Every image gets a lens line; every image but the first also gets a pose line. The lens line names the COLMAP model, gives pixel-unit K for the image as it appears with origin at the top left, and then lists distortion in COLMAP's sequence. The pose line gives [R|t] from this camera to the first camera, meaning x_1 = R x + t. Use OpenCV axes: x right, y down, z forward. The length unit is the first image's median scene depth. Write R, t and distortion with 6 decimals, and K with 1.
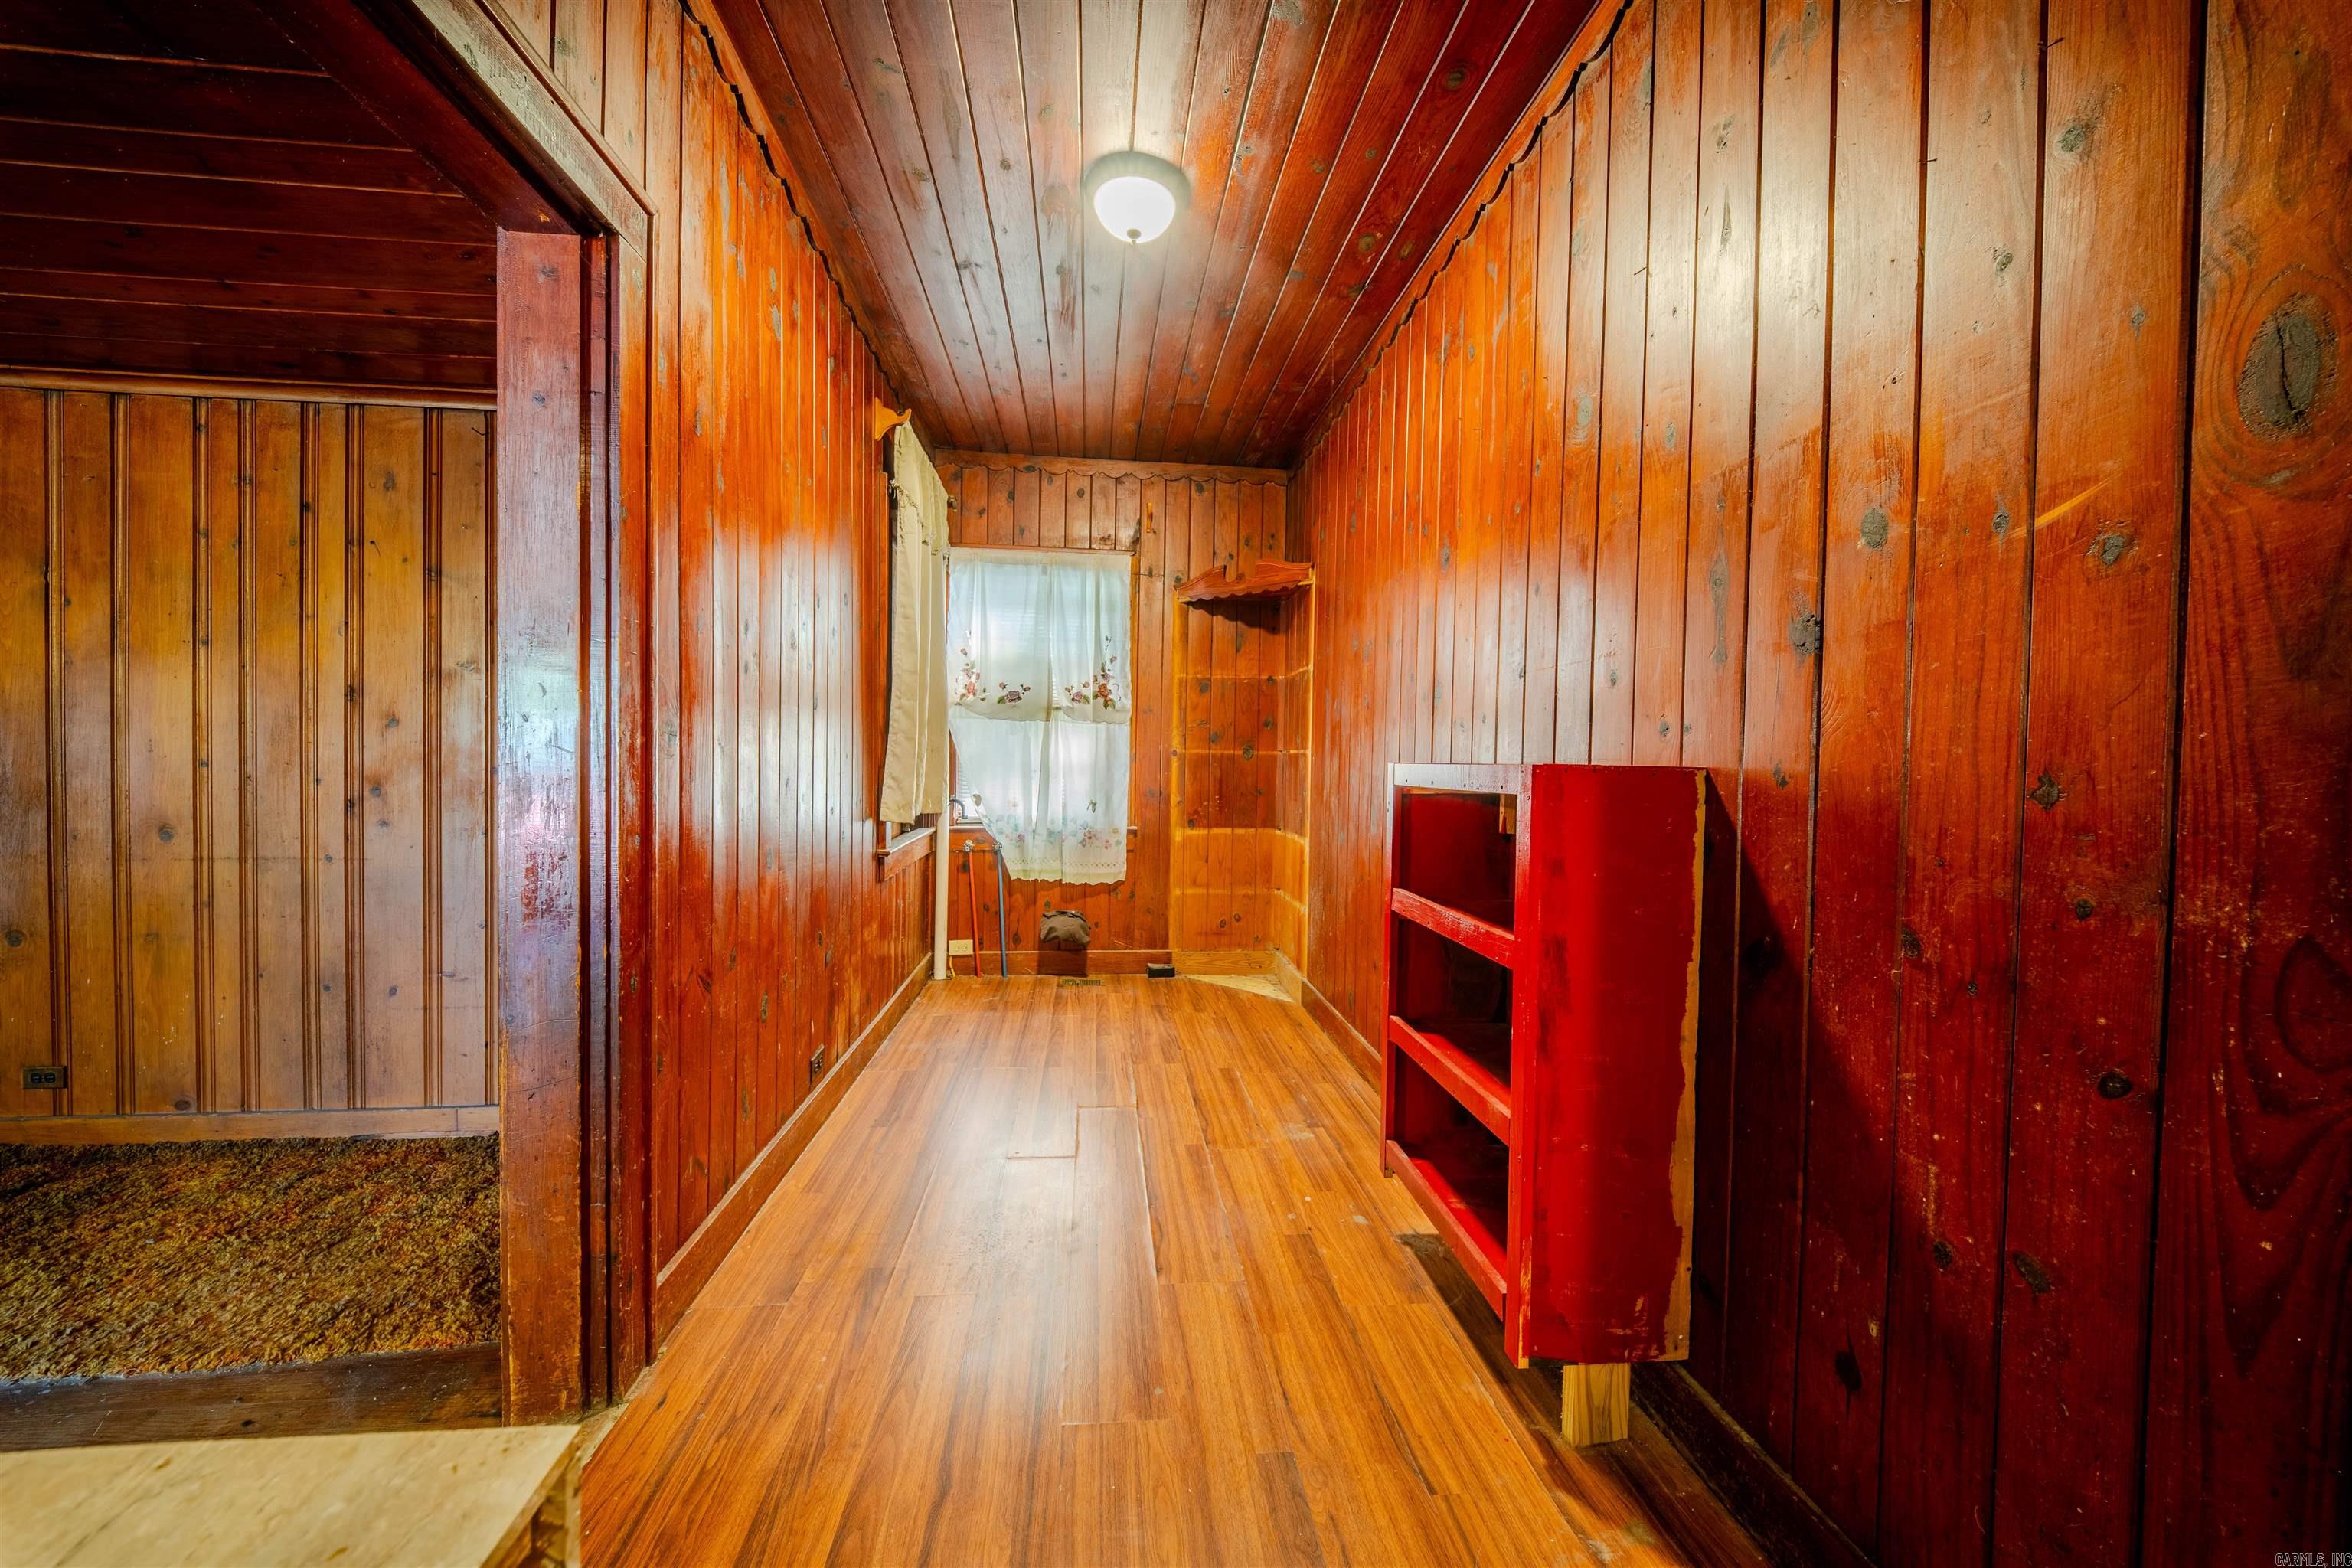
lens RADIAL K [[821.5, 0, 1178.8], [0, 821.5, 779.3], [0, 0, 1]] dist [0.003992, -0.003718]
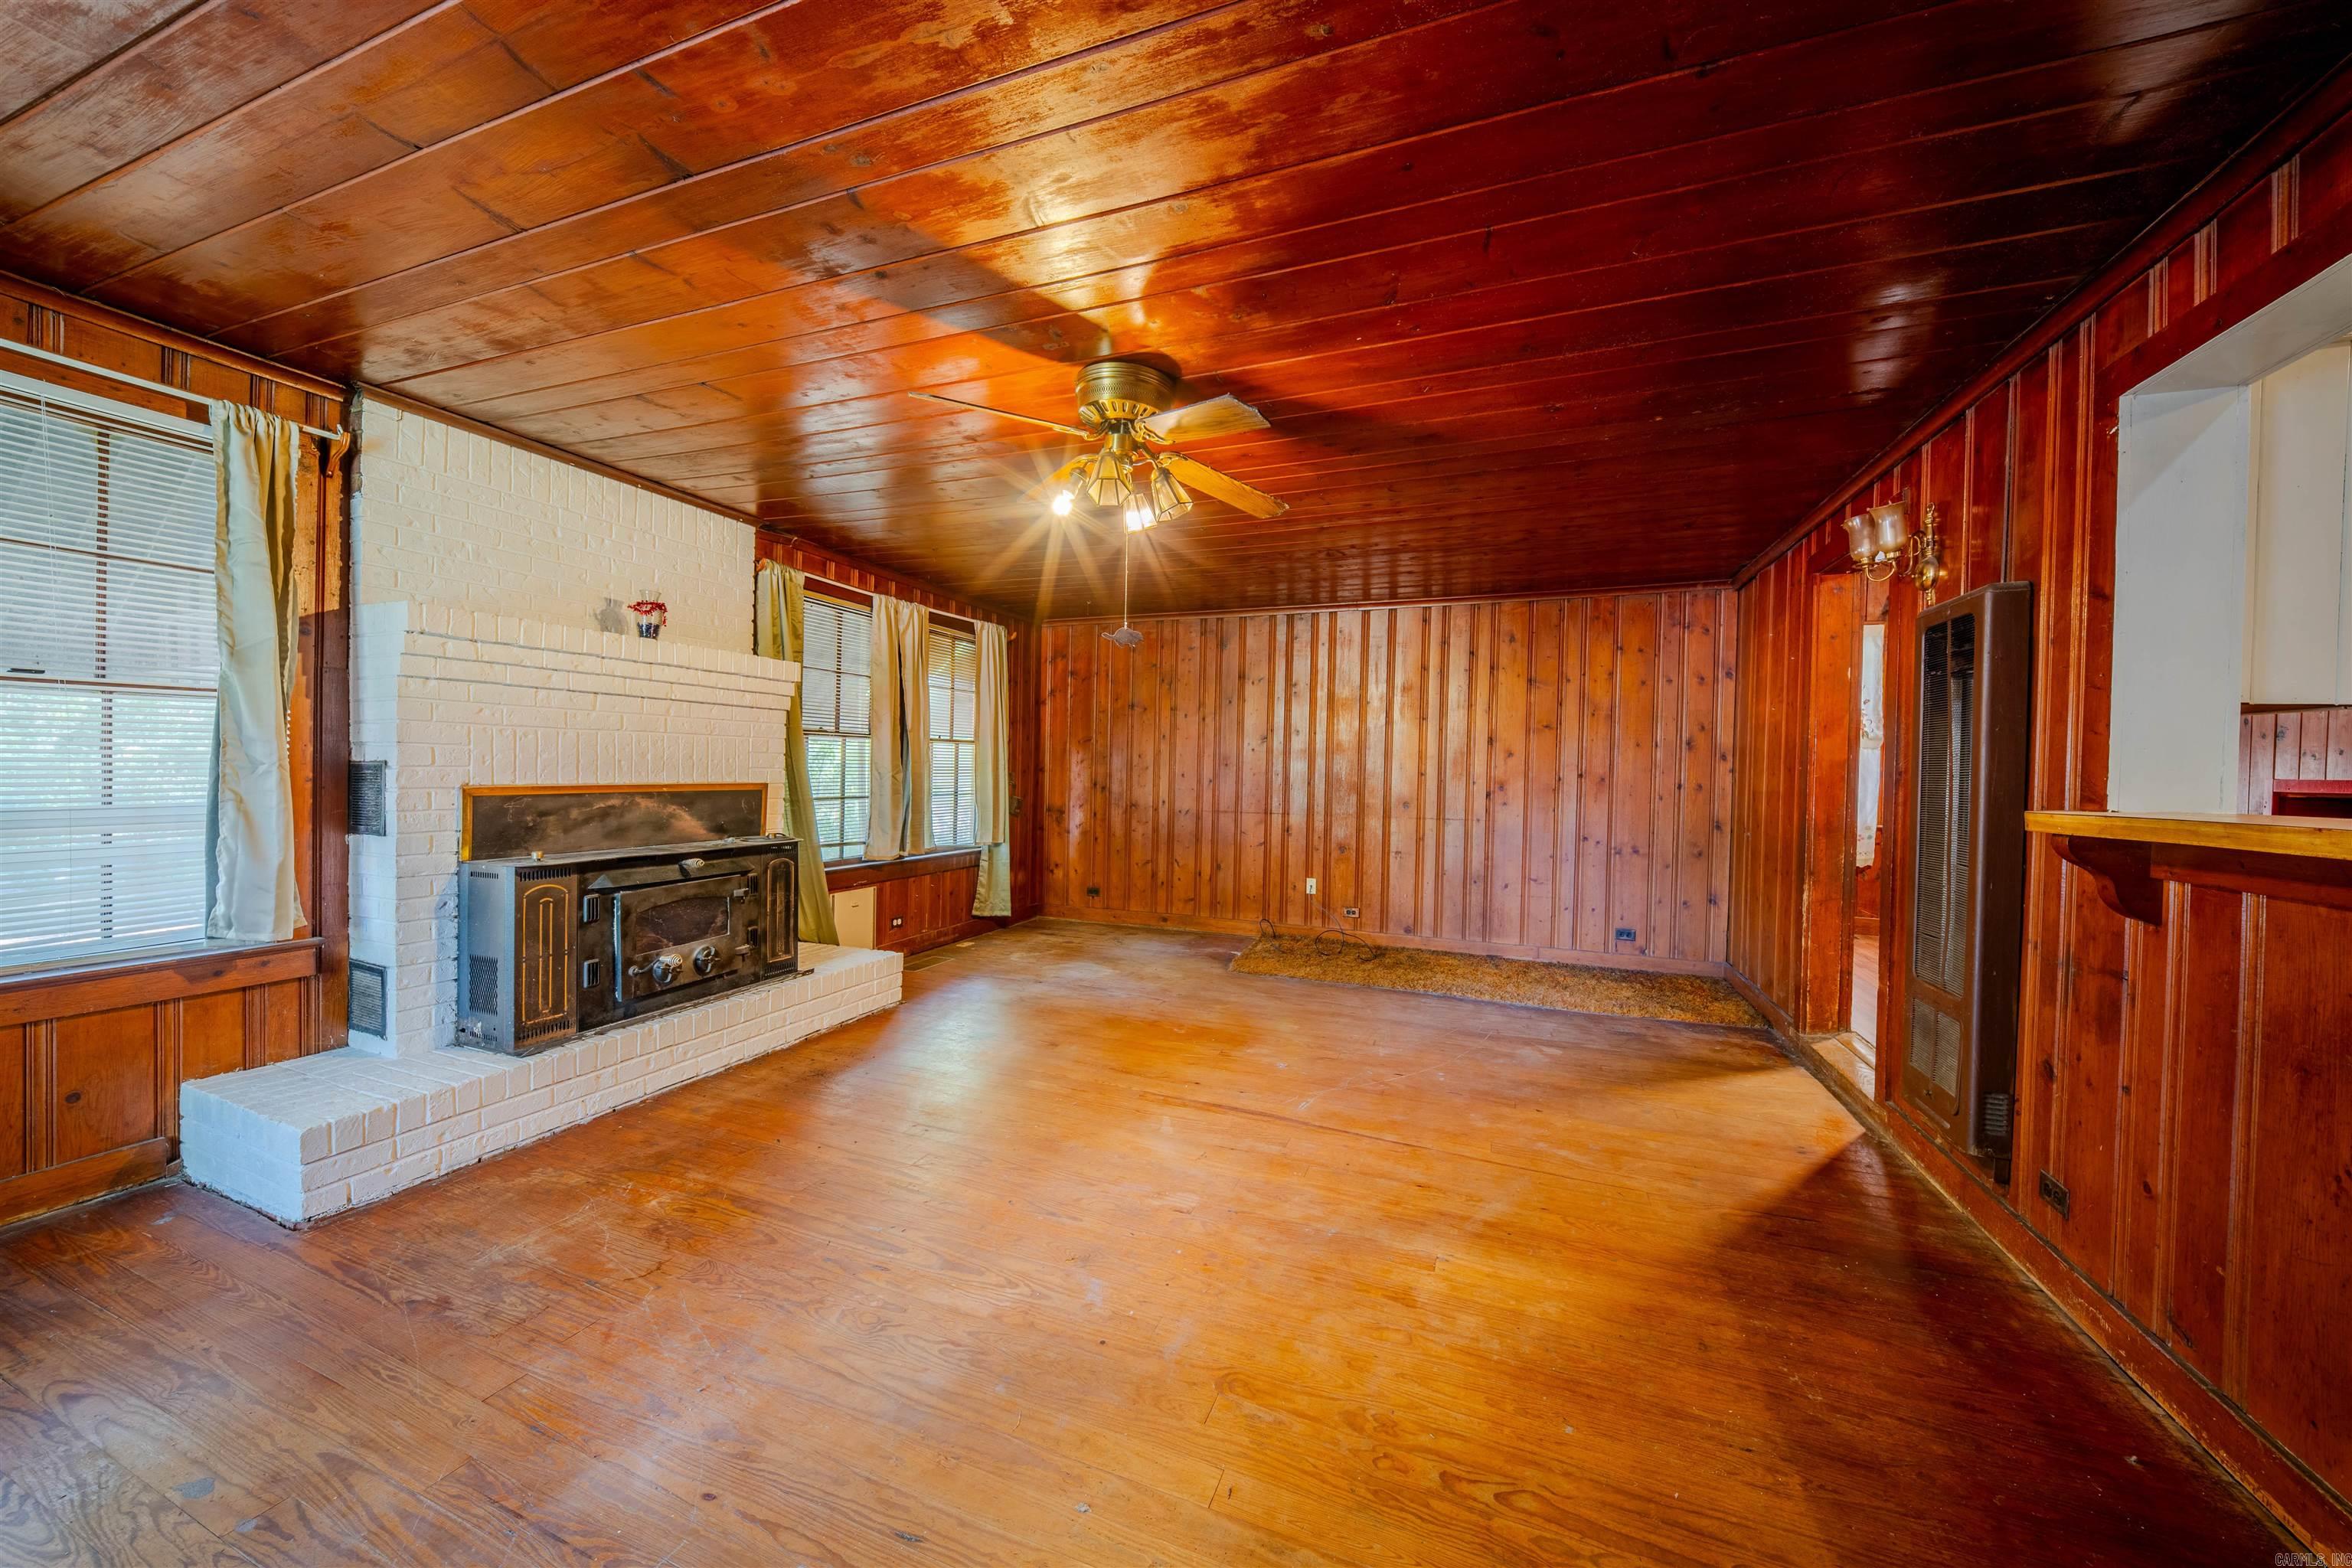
lens RADIAL K [[821.5, 0, 1178.8], [0, 821.5, 779.3], [0, 0, 1]] dist [0.003992, -0.003718]
pose [[0.886451, 0.011699, -0.462674, -0.742319], [-0.016885, 0.999832, -0.007070, 0.019970], [0.462514, 0.014079, 0.886500, -1.214704]]
